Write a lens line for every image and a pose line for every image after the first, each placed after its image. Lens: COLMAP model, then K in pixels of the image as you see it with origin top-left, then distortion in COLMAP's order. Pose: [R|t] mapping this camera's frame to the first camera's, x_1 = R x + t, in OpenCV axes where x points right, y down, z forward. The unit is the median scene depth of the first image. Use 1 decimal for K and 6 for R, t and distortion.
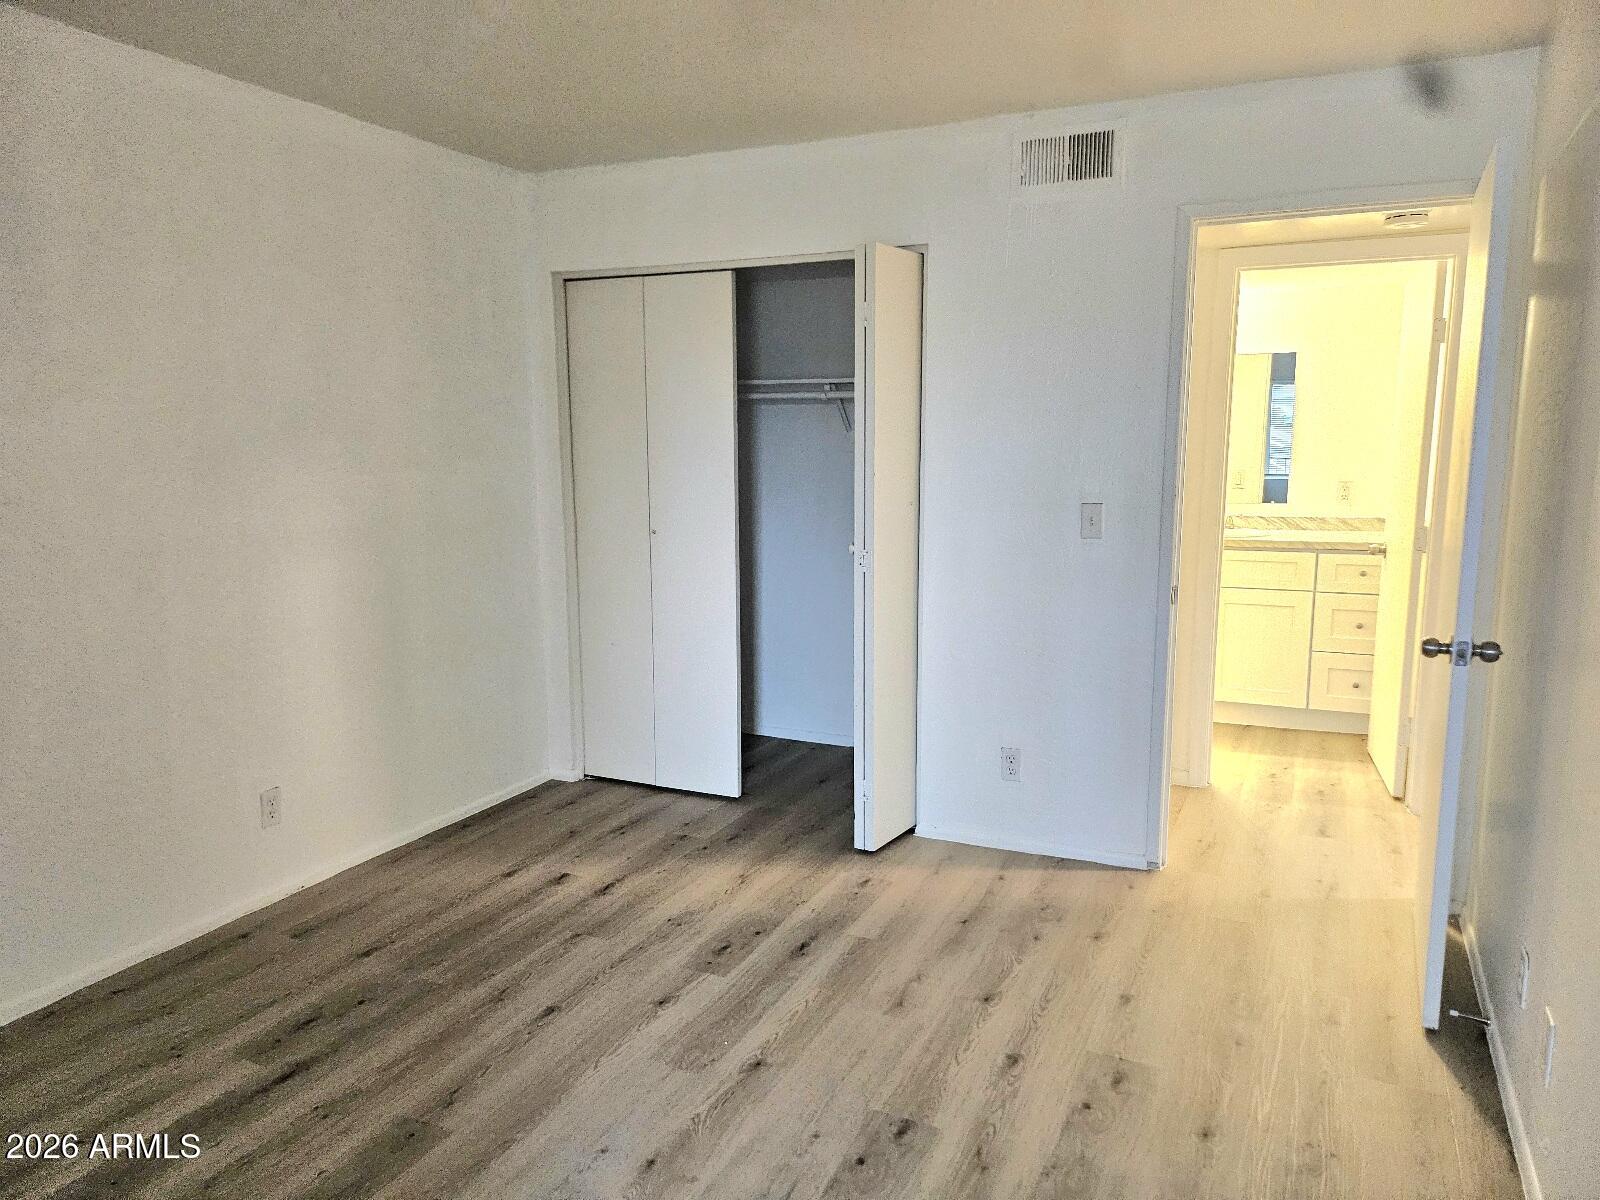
lens RADIAL K [[1125.2, 0, 796.3], [0, 1125.2, 607.2], [0, 0, 1]] dist [0.051265, -0.037606]
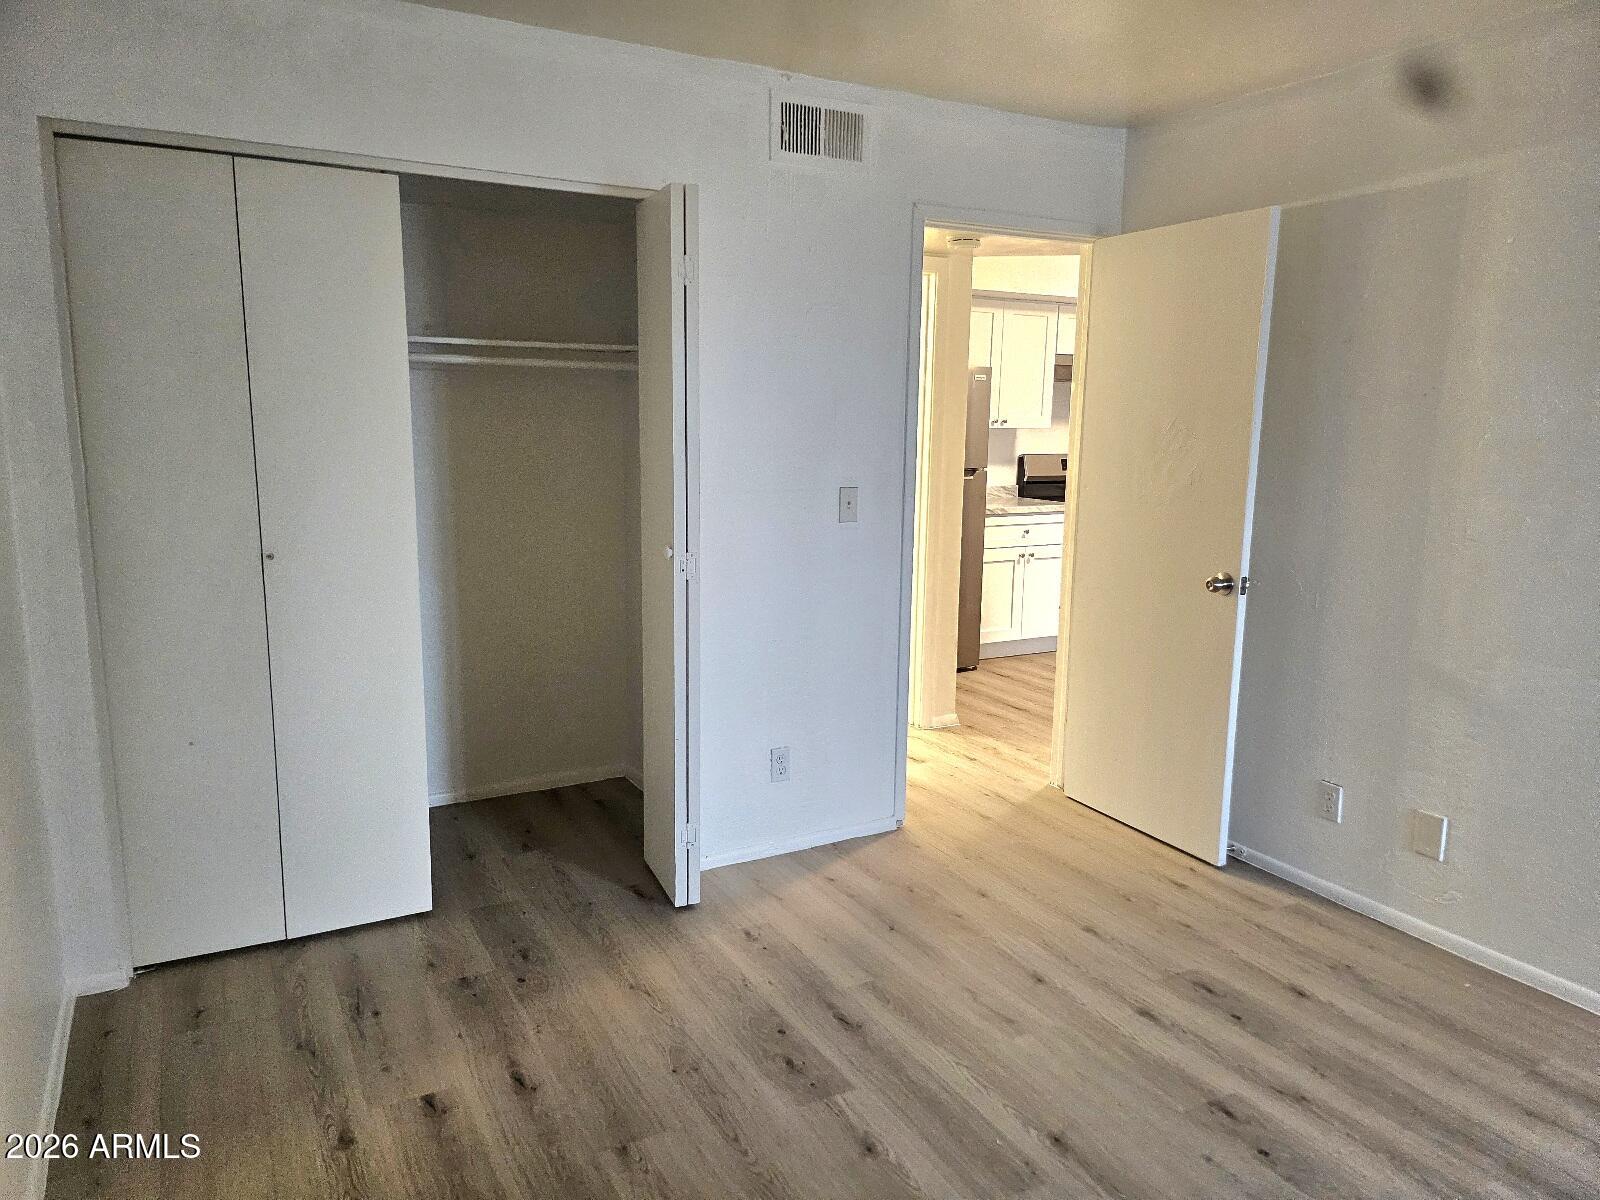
lens RADIAL K [[1125.2, 0, 798.8], [0, 1125.2, 599.6], [0, 0, 1]] dist [0.051265, -0.037606]
pose [[0.584577, -0.121745, 0.802152, -0.571799], [0.106908, 0.991616, 0.072590, -0.069004], [-0.804264, 0.043322, 0.592692, 0.439256]]
